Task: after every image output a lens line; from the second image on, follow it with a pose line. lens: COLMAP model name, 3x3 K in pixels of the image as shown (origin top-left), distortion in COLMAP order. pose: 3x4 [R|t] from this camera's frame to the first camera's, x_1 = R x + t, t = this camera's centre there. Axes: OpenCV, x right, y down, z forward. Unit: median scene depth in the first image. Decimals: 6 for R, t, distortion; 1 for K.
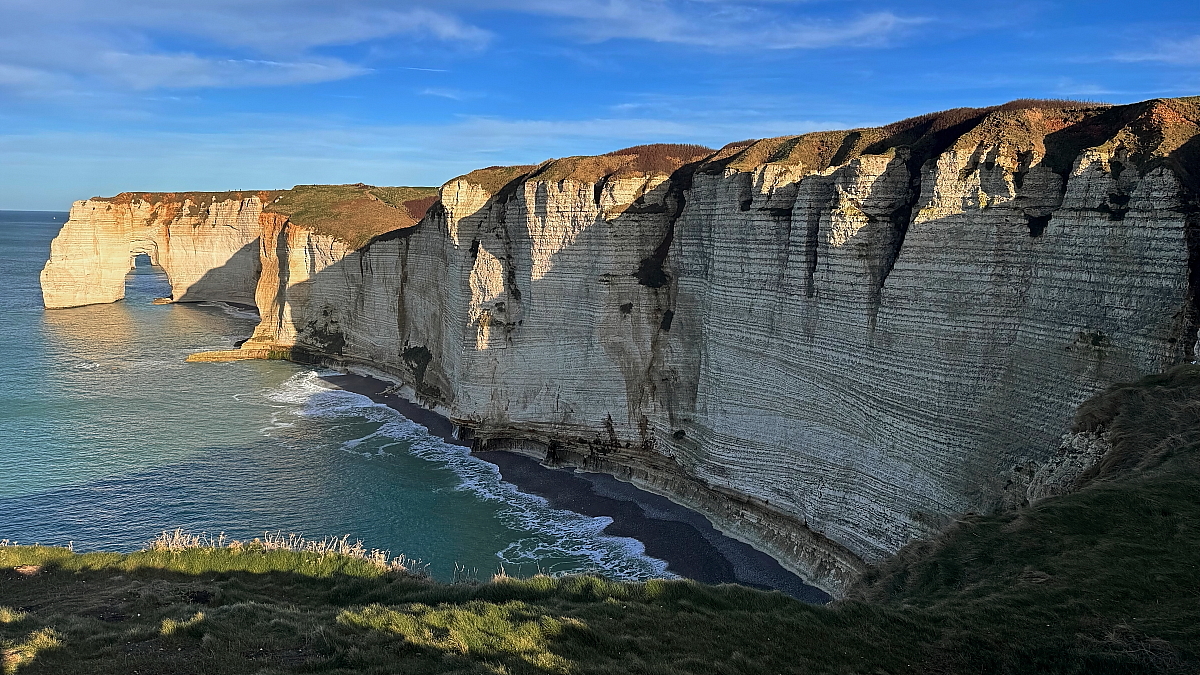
lens RADIAL K [[818.6, 0, 600.0], [0, 818.6, 337.5], [0, 0, 1]] dist [0.157512, -0.268985]
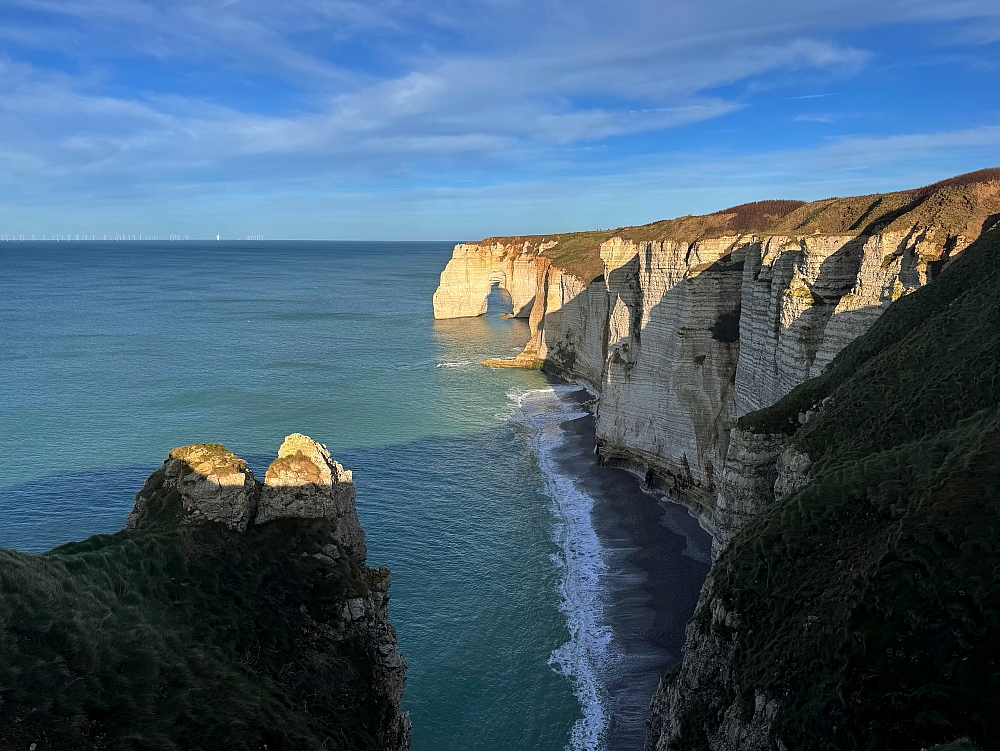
lens RADIAL K [[699.8, 0, 500.0], [0, 699.8, 375.5], [0, 0, 1]] dist [0.159996, -0.254242]
pose [[0.827144, 0.083432, -0.555762, 0.304197], [-0.055130, 0.996195, 0.067500, -0.057918], [0.559279, -0.025193, 0.828597, 0.069668]]
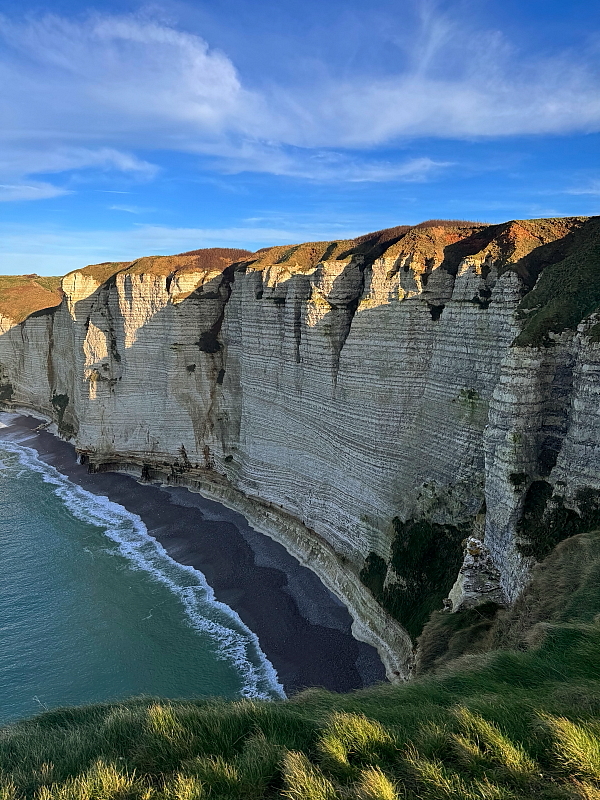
lens RADIAL K [[545.8, 0, 300.0], [0, 545.8, 400.0], [0, 0, 1]] dist [0.184966, -0.367642]
pose [[0.994580, -0.023466, 0.101290, 0.108373], [0.019112, 0.998860, 0.043745, -0.017696], [-0.102201, -0.041572, 0.993895, 0.053843]]
